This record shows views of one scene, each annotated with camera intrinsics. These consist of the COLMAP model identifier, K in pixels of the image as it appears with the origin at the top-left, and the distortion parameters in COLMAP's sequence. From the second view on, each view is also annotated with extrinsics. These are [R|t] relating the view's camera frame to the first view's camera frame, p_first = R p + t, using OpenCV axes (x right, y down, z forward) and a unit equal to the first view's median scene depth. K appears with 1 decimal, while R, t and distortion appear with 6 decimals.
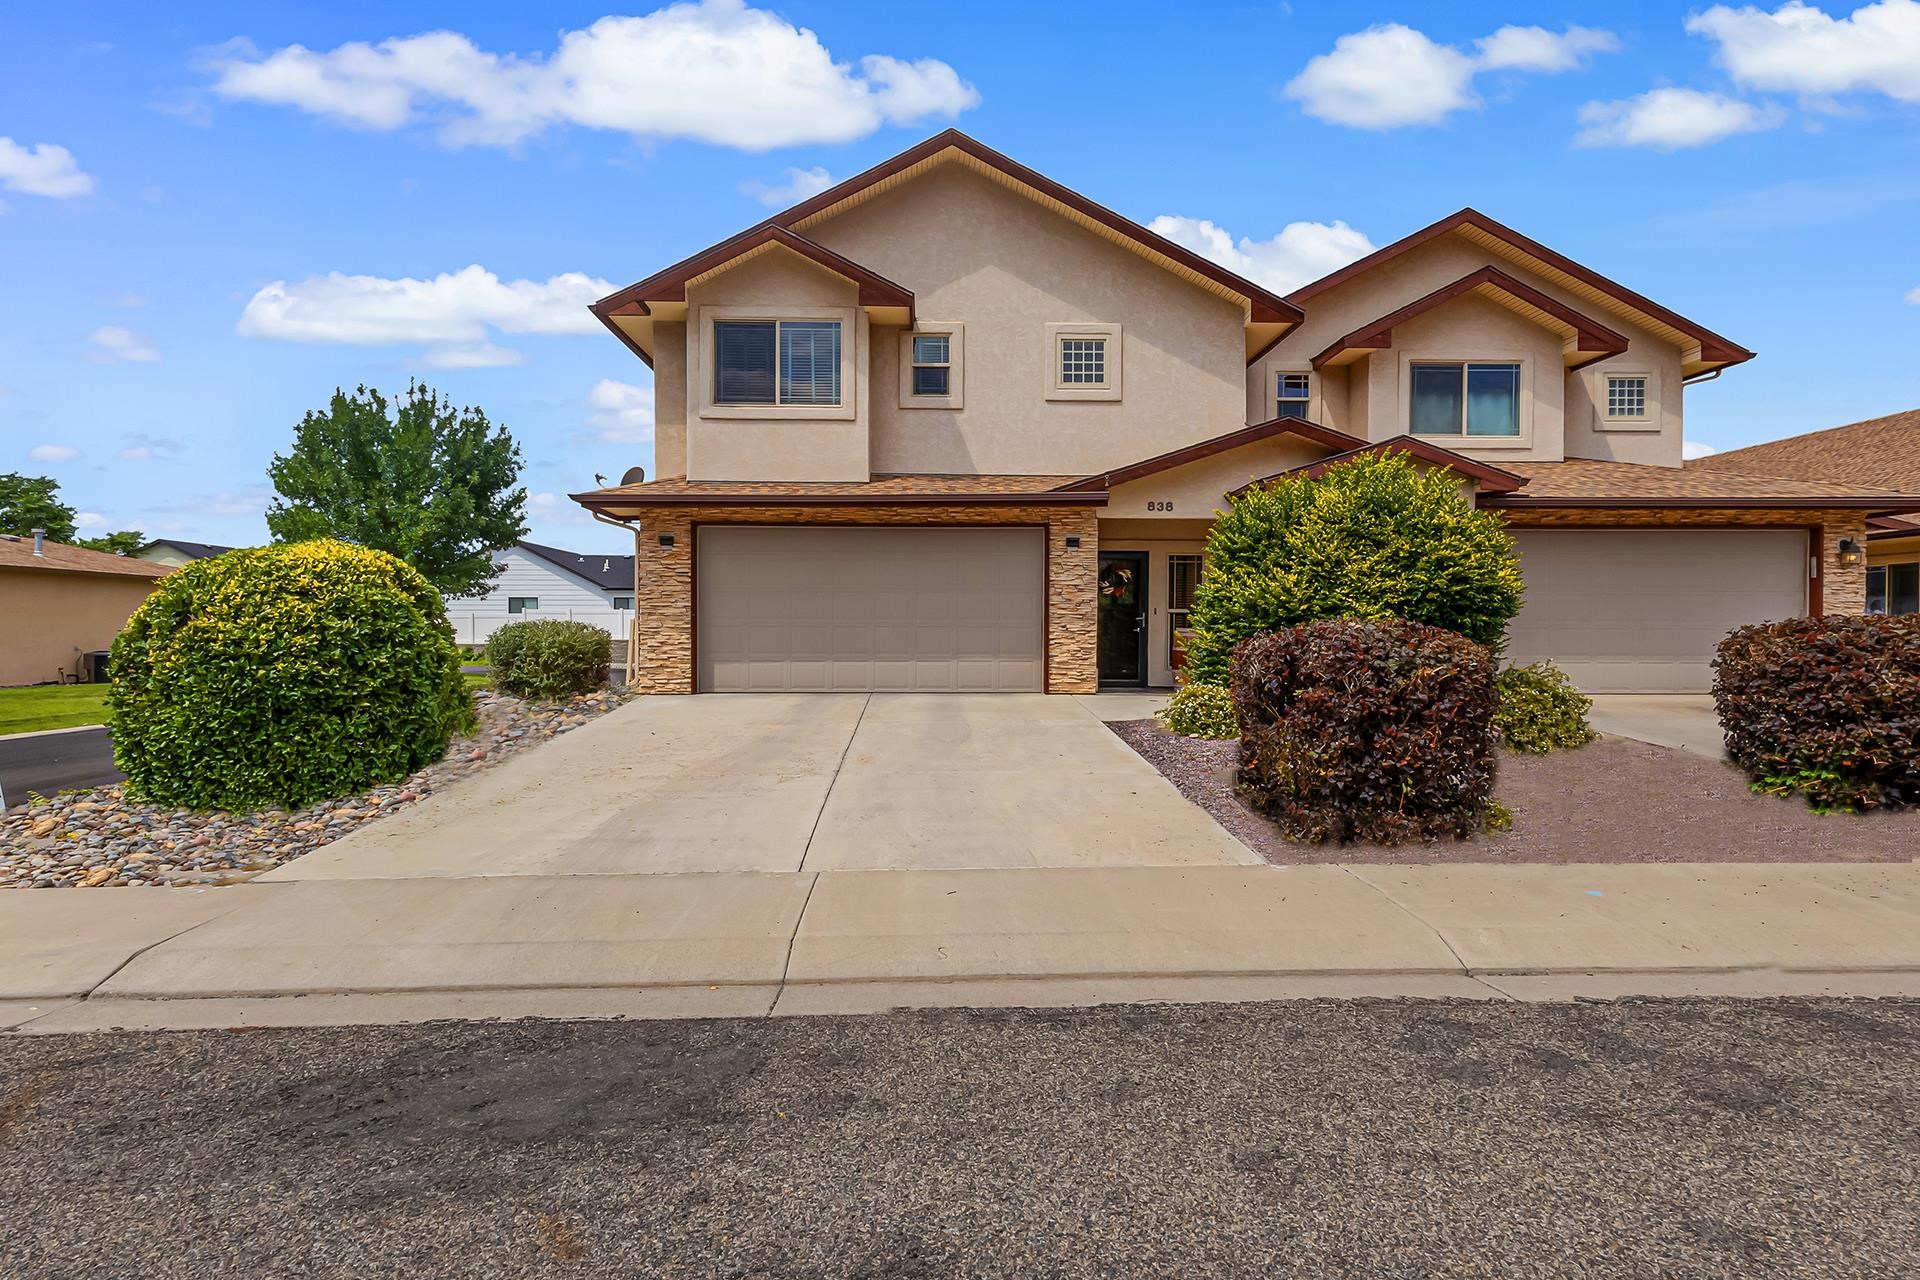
lens RADIAL K [[1061.3, 0, 942.8], [0, 1061.3, 649.3], [0, 0, 1]] dist [0.026815, -0.008988]
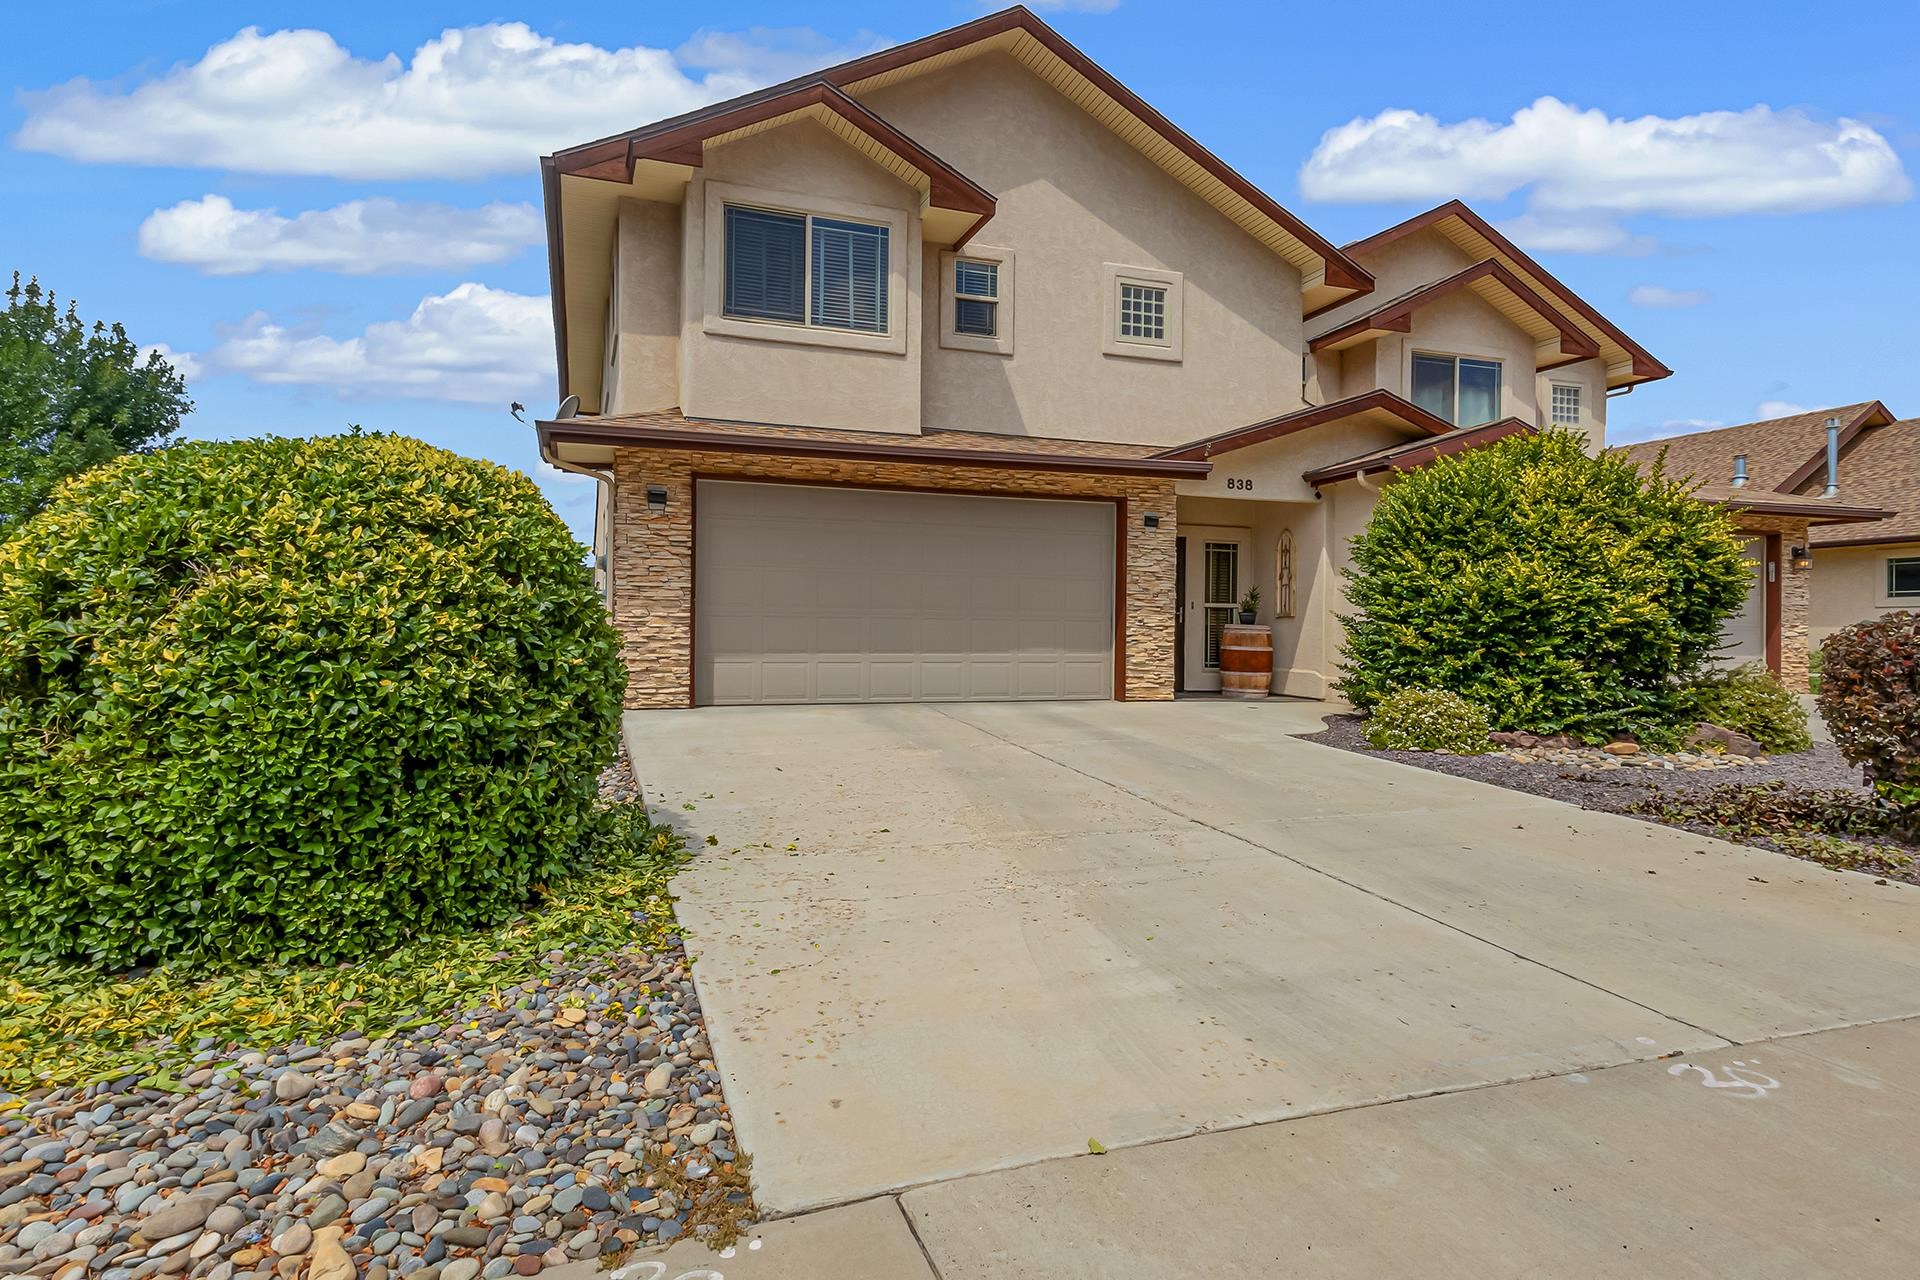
lens RADIAL K [[1061.3, 0, 940.6], [0, 1061.3, 632.0], [0, 0, 1]] dist [0.026815, -0.008988]
pose [[0.950191, 0.007064, 0.311588, -0.299293], [-0.001149, 0.999816, -0.019161, 0.003512], [-0.311666, 0.017848, 0.950024, 0.252437]]
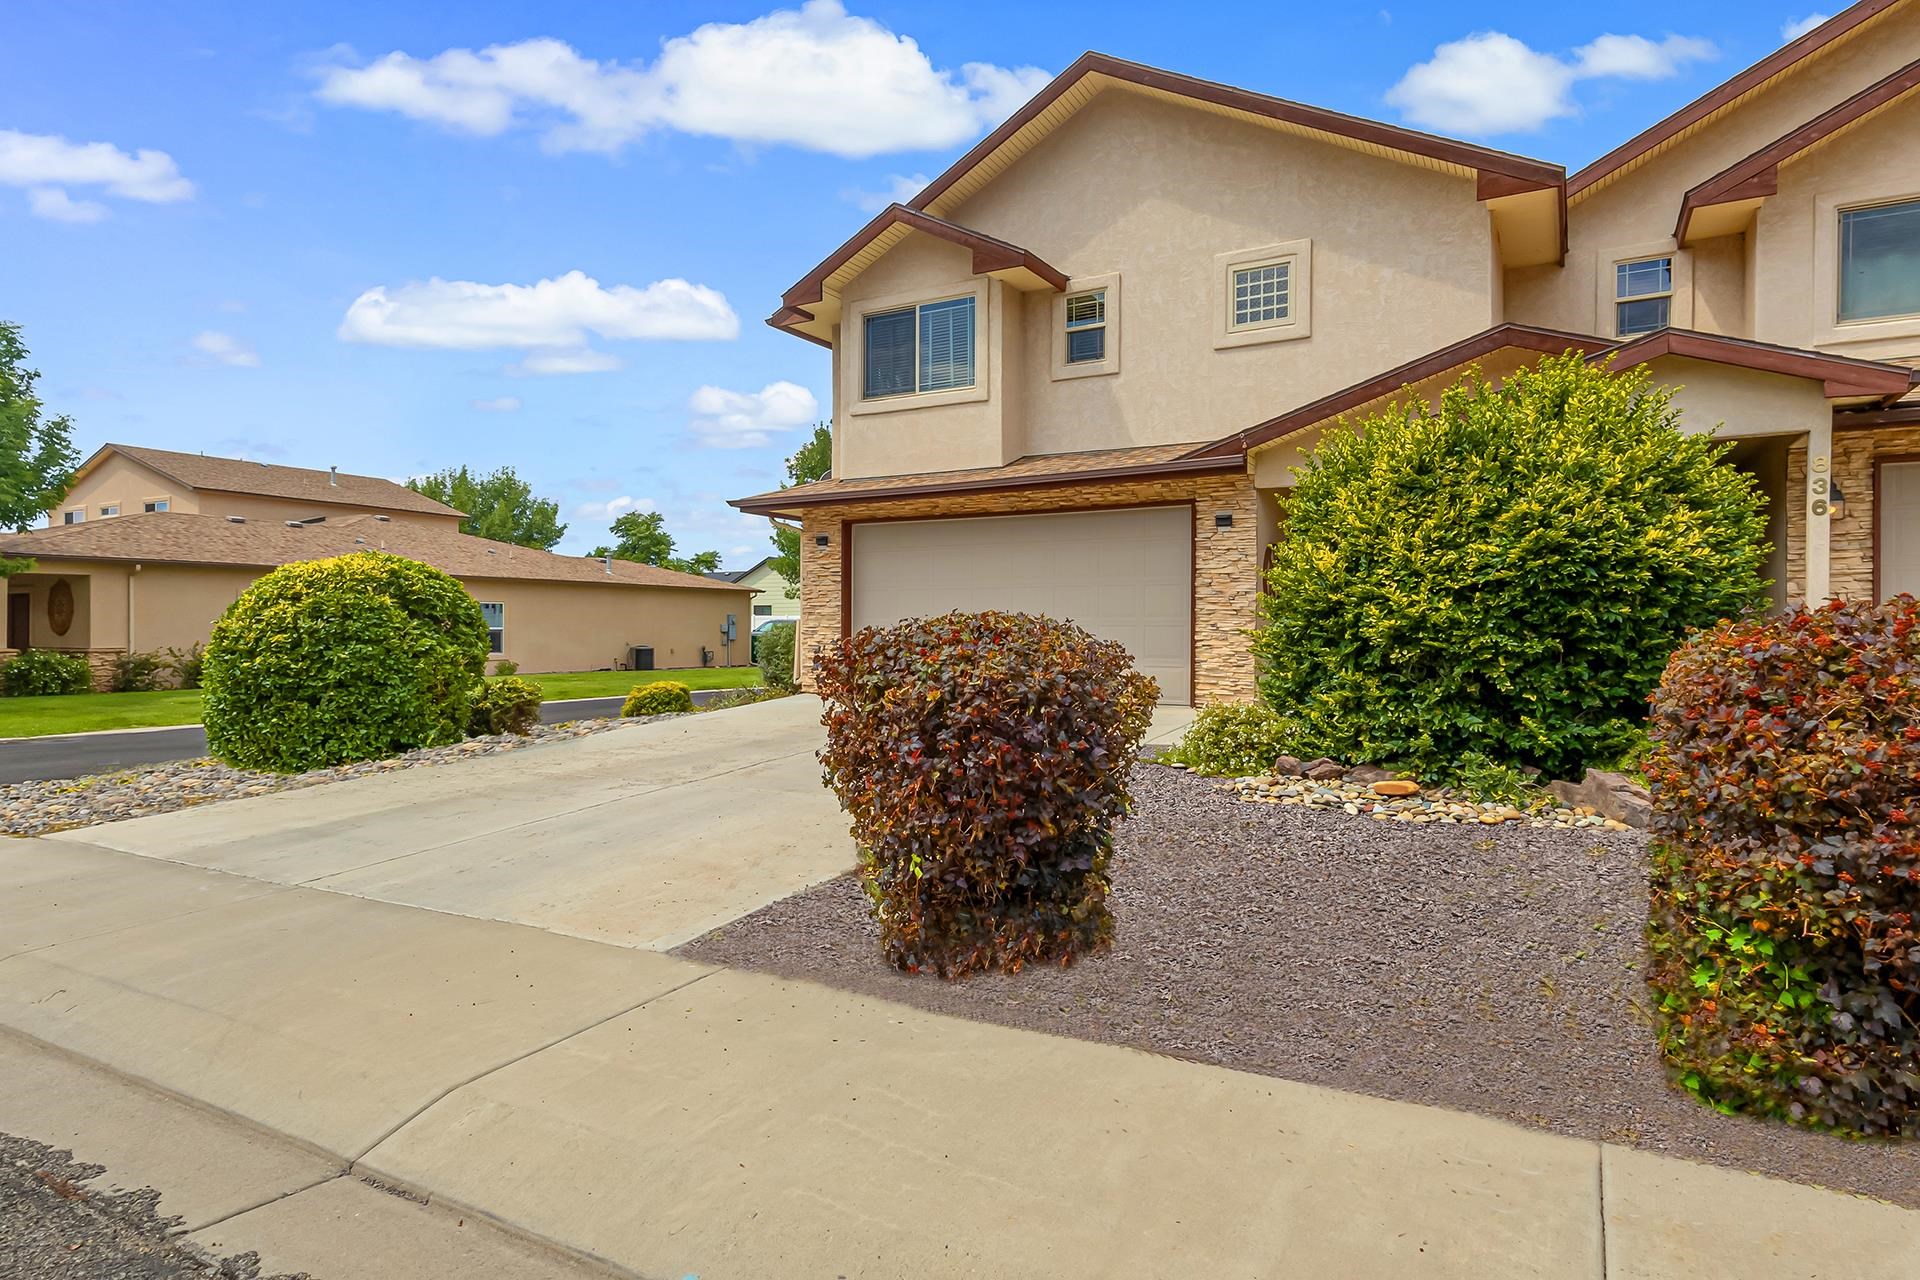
lens RADIAL K [[1061.3, 0, 958.7], [0, 1061.3, 637.1], [0, 0, 1]] dist [0.026815, -0.008988]
pose [[0.856279, 0.003743, -0.516500, 0.367256], [-0.009695, 0.999914, -0.008827, -0.003460], [0.516422, 0.012566, 0.856242, 0.206864]]
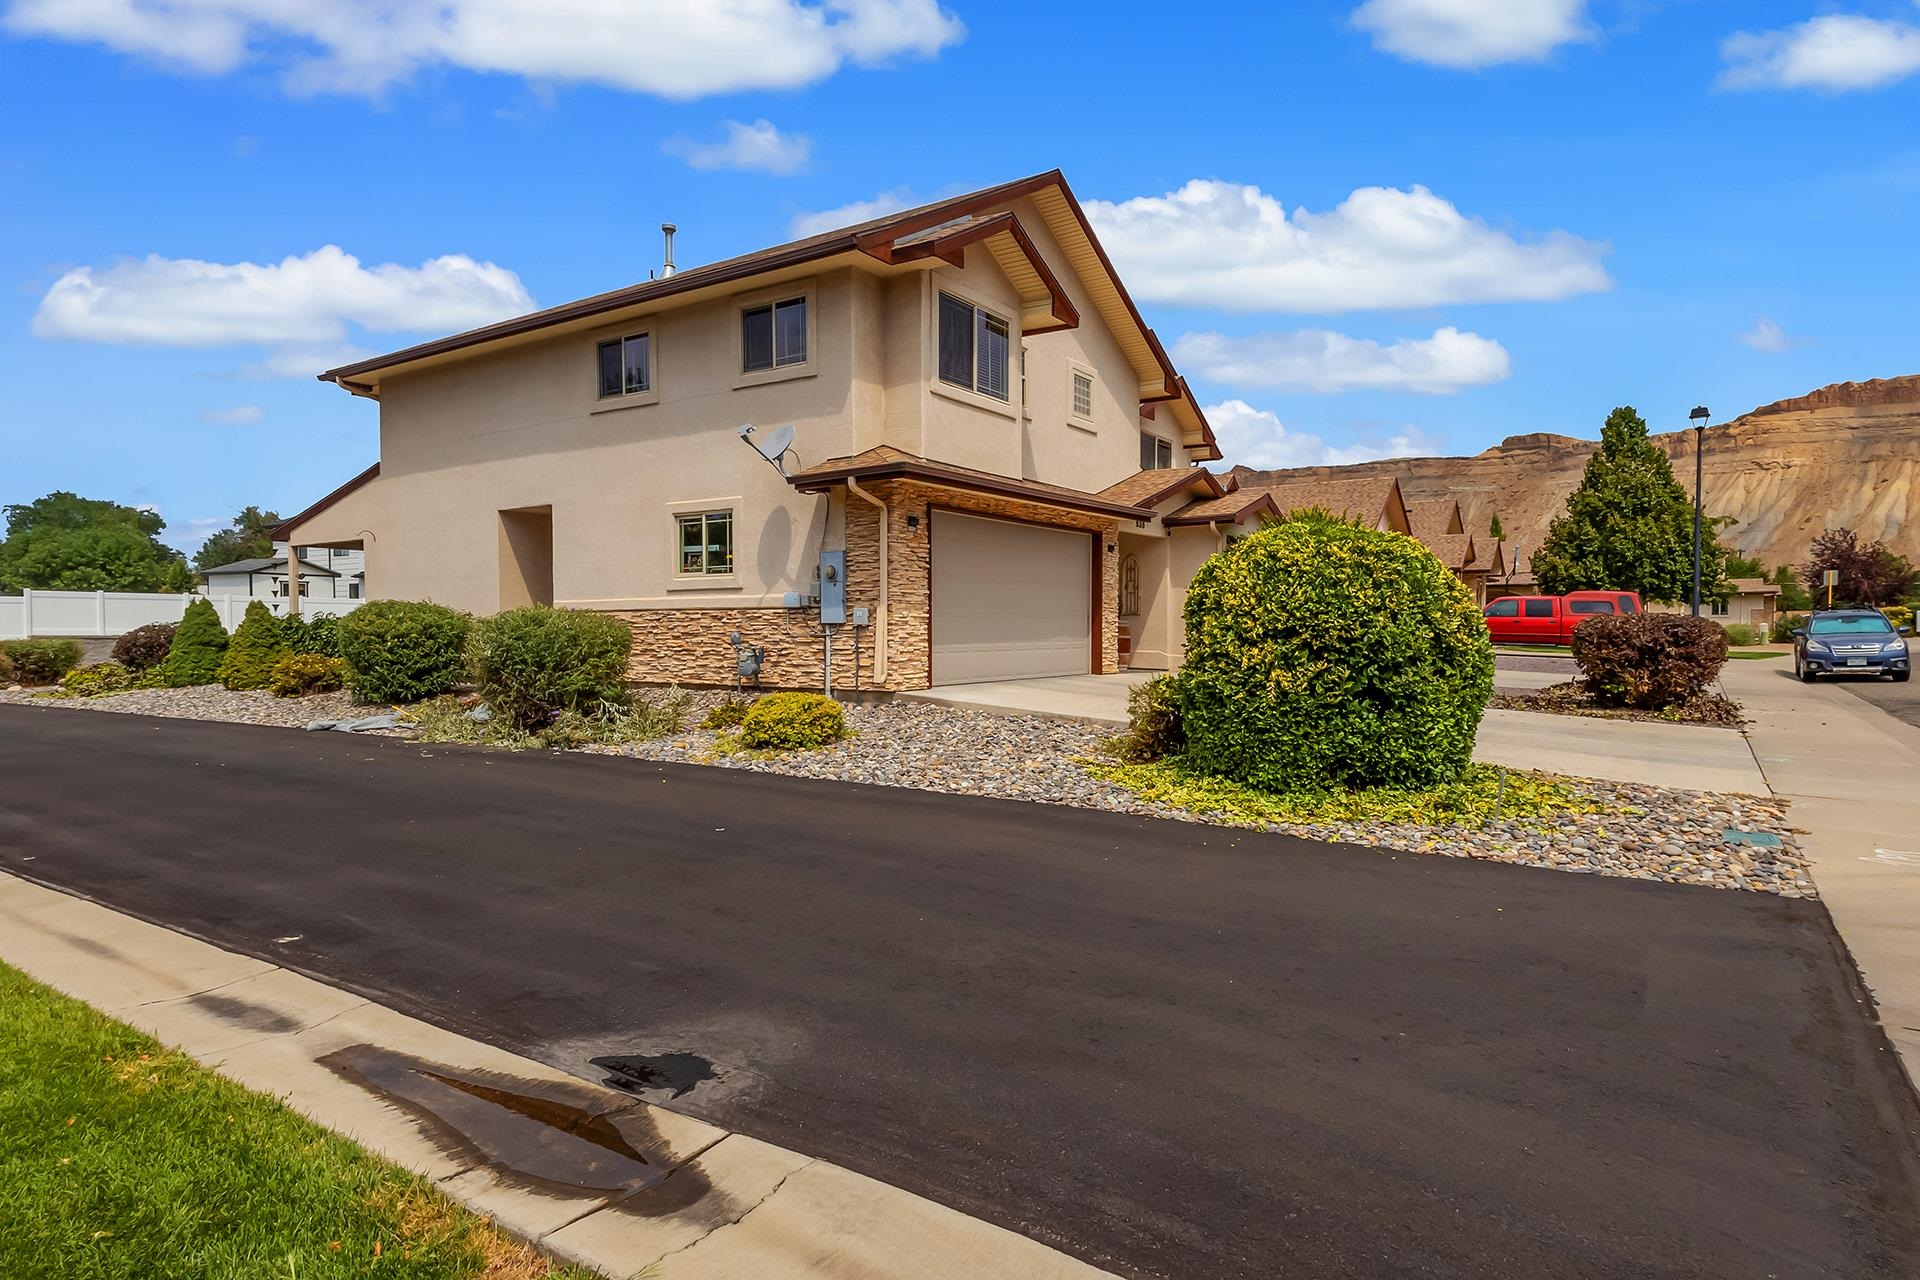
lens RADIAL K [[1061.3, 0, 965.3], [0, 1061.3, 649.2], [0, 0, 1]] dist [0.026815, -0.008988]
pose [[0.565528, -0.022850, 0.824413, -0.977036], [0.011628, 0.999738, 0.019733, -0.010410], [-0.824647, -0.001573, 0.565645, 0.447777]]
